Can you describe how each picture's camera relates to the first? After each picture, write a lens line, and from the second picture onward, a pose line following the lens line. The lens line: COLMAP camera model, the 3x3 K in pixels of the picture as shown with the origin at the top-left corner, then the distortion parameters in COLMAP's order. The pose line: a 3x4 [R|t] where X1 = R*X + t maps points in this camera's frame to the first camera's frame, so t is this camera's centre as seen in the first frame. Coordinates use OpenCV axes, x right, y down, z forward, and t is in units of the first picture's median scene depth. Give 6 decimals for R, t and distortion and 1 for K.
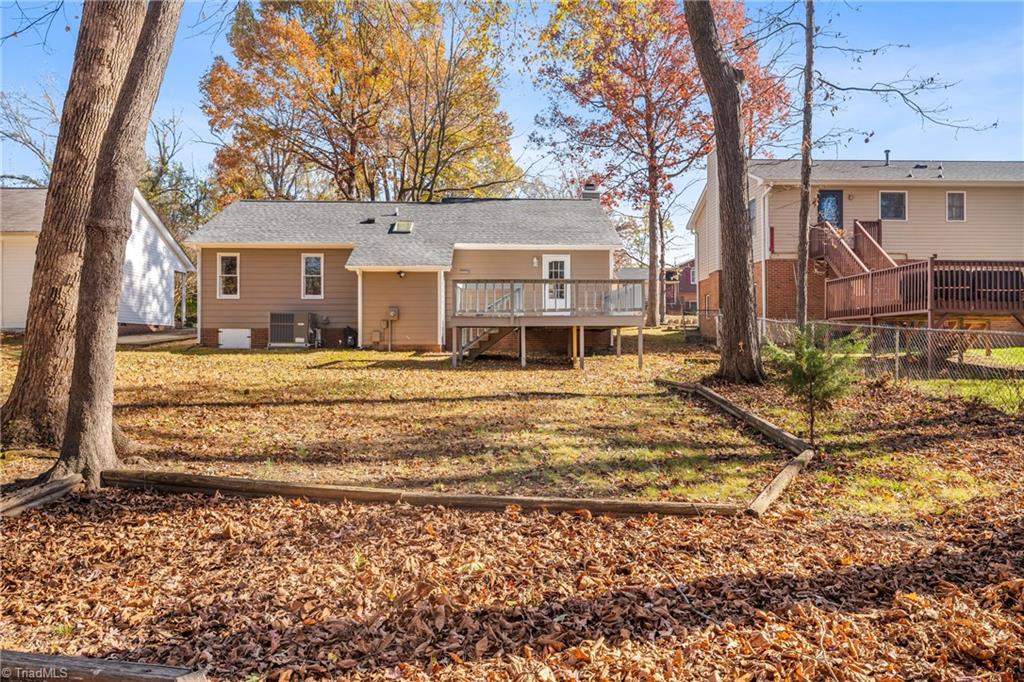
lens RADIAL K [[697.5, 0, 512.0], [0, 697.5, 340.6], [0, 0, 1]] dist [-0.010163, -0.001027]
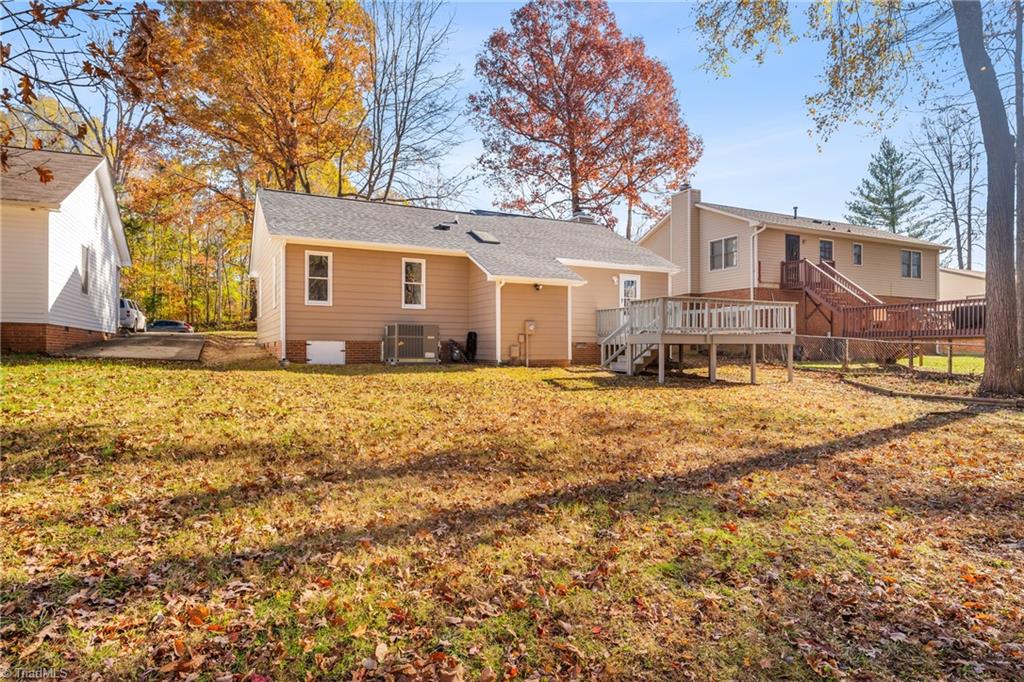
lens RADIAL K [[601.7, 0, 511.5], [0, 601.7, 341.2], [0, 0, 1]] dist [-0.002469, -0.000626]
pose [[0.903369, 0.007081, 0.428807, -0.507971], [-0.005763, 0.999974, -0.004372, -0.014971], [-0.428826, 0.001479, 0.903386, 0.239128]]
